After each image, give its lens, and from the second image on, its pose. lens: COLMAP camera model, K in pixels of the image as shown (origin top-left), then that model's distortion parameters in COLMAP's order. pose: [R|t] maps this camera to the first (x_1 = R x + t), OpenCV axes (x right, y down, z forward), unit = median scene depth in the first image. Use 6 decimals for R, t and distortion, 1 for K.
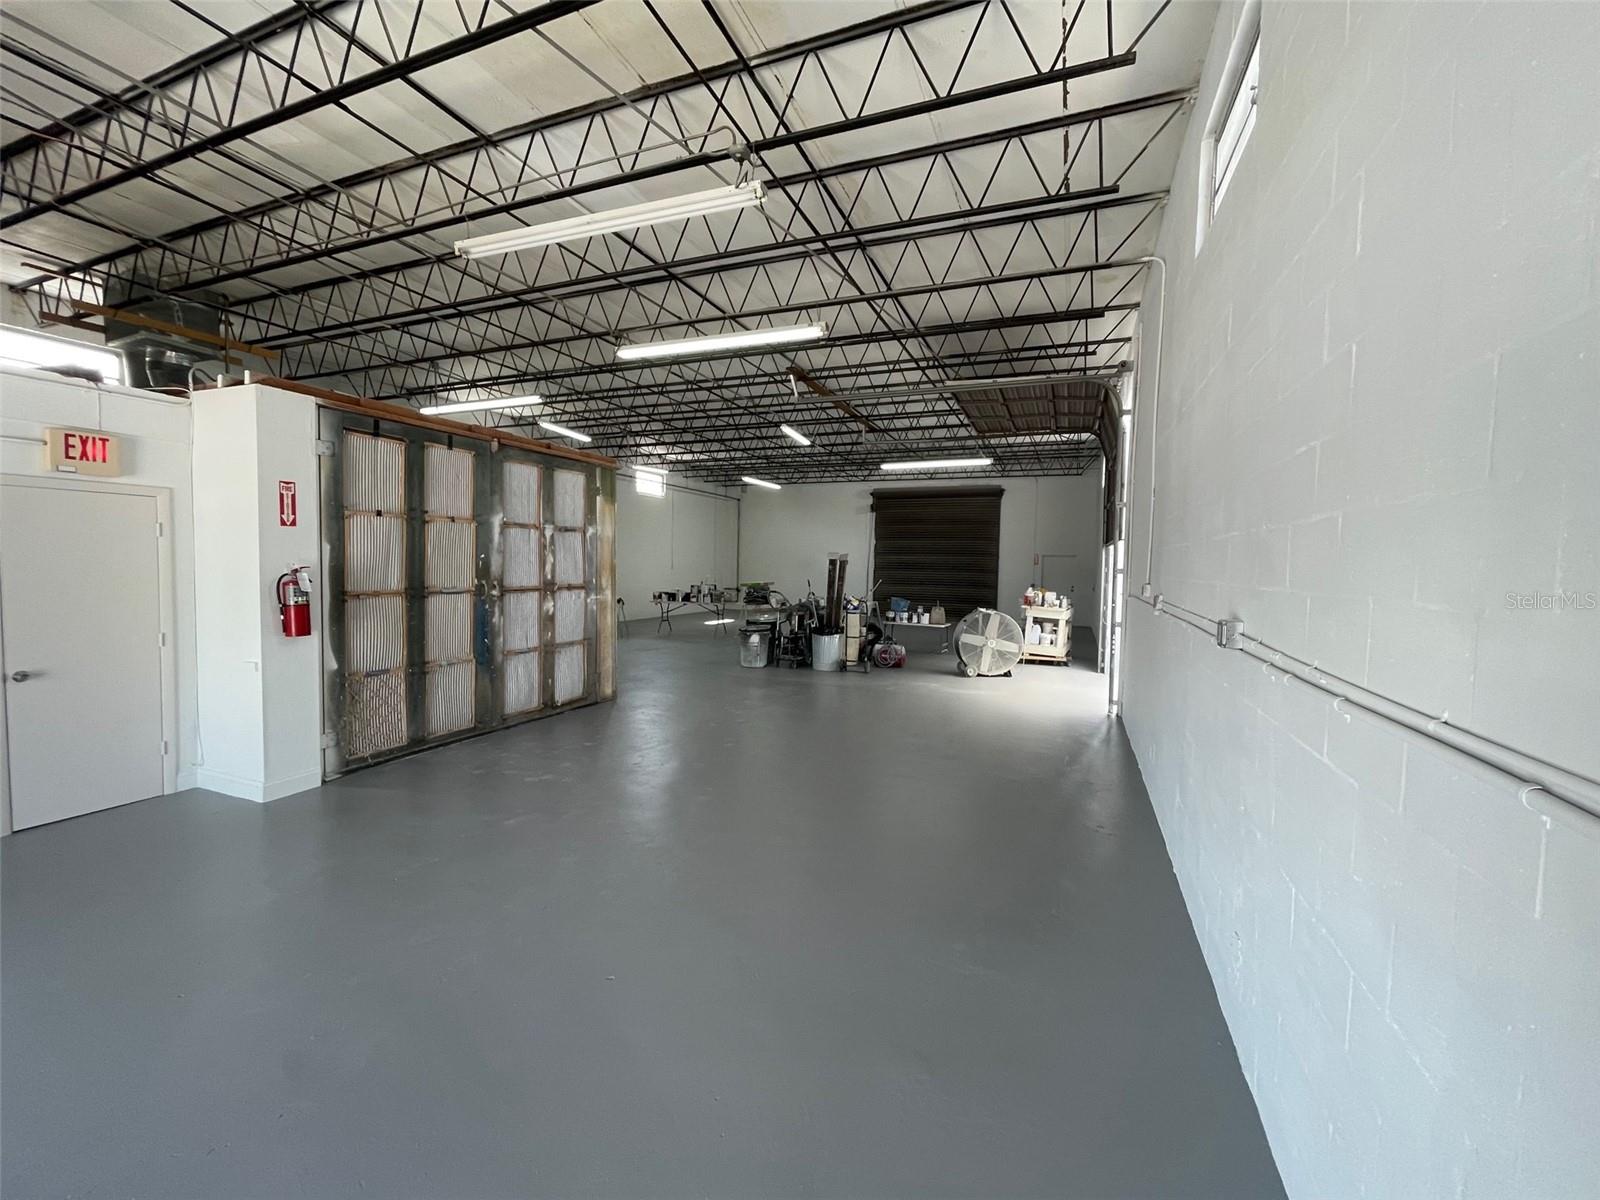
lens RADIAL K [[678.4, 0, 800.0], [0, 678.4, 600.0], [0, 0, 1]] dist [-0.030423, 0.000267]
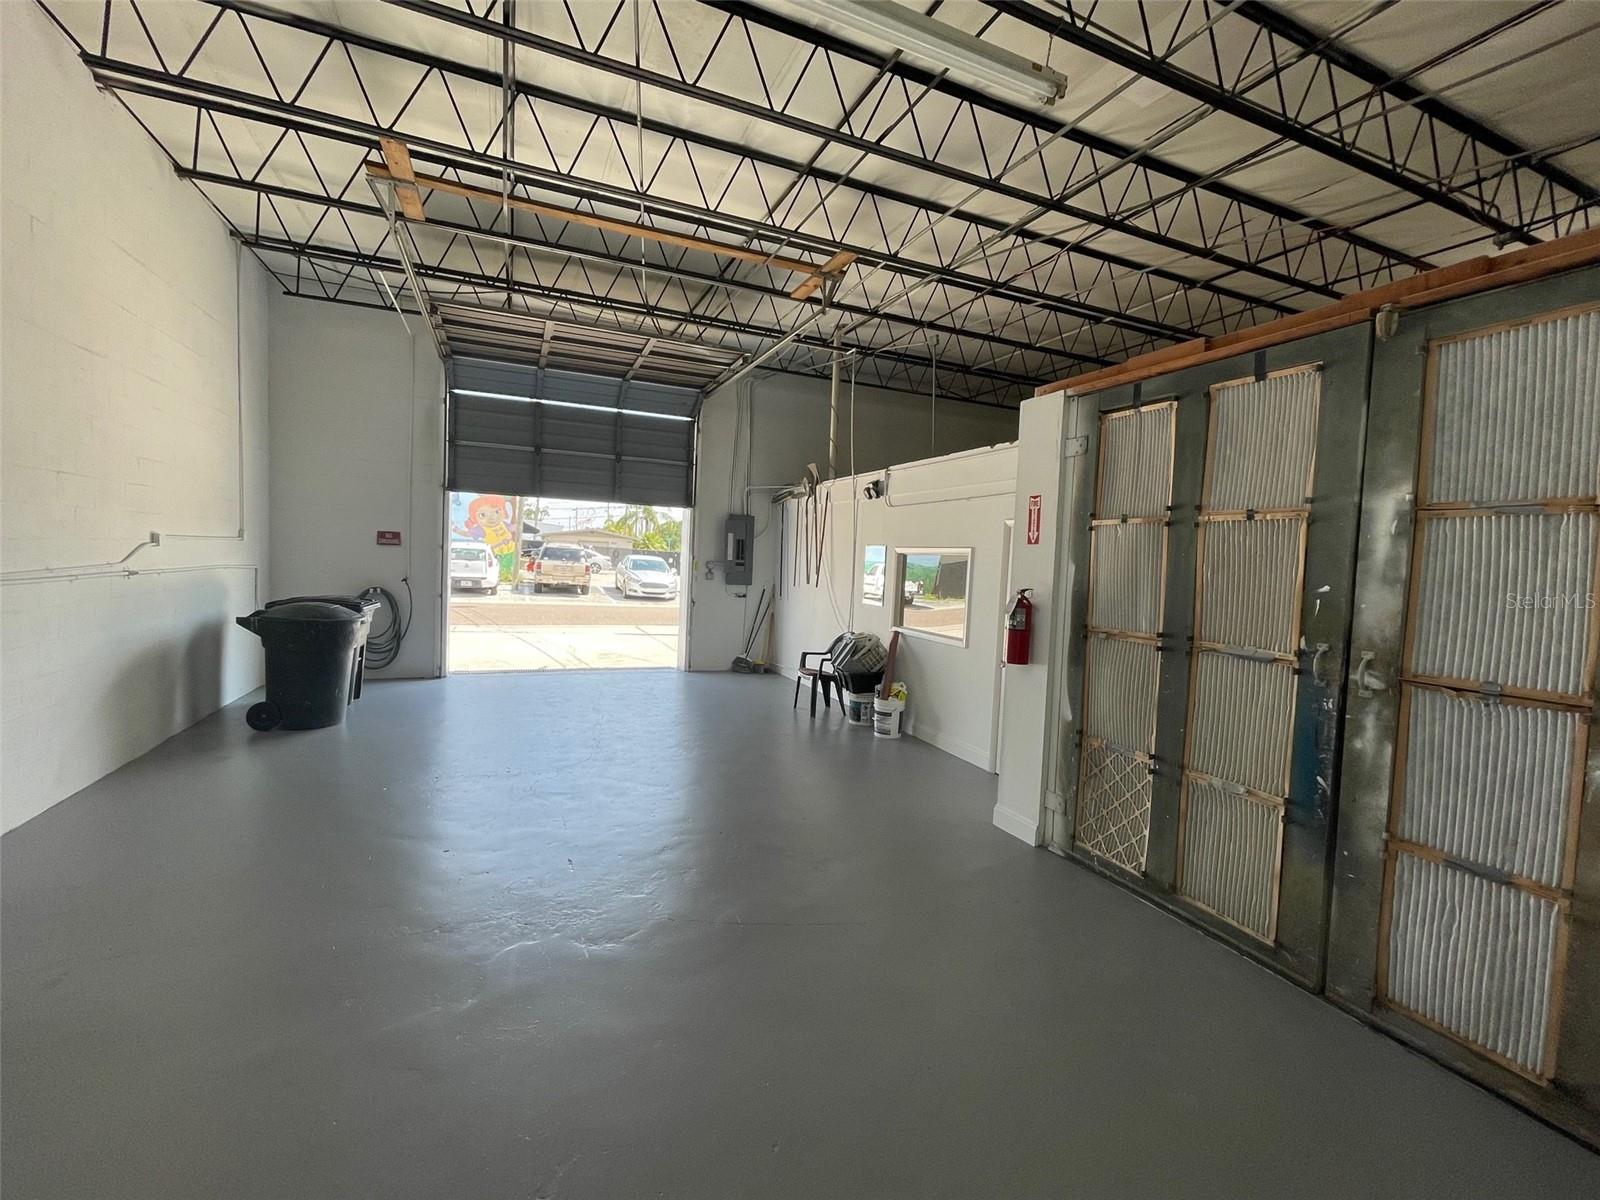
lens RADIAL K [[678.4, 0, 800.0], [0, 678.4, 600.0], [0, 0, 1]] dist [-0.030423, 0.000267]
pose [[-0.701959, -0.008046, -0.712172, 0.098025], [-0.098103, 0.991497, 0.085494, -0.071330], [0.705429, 0.129880, -0.696779, 1.225470]]
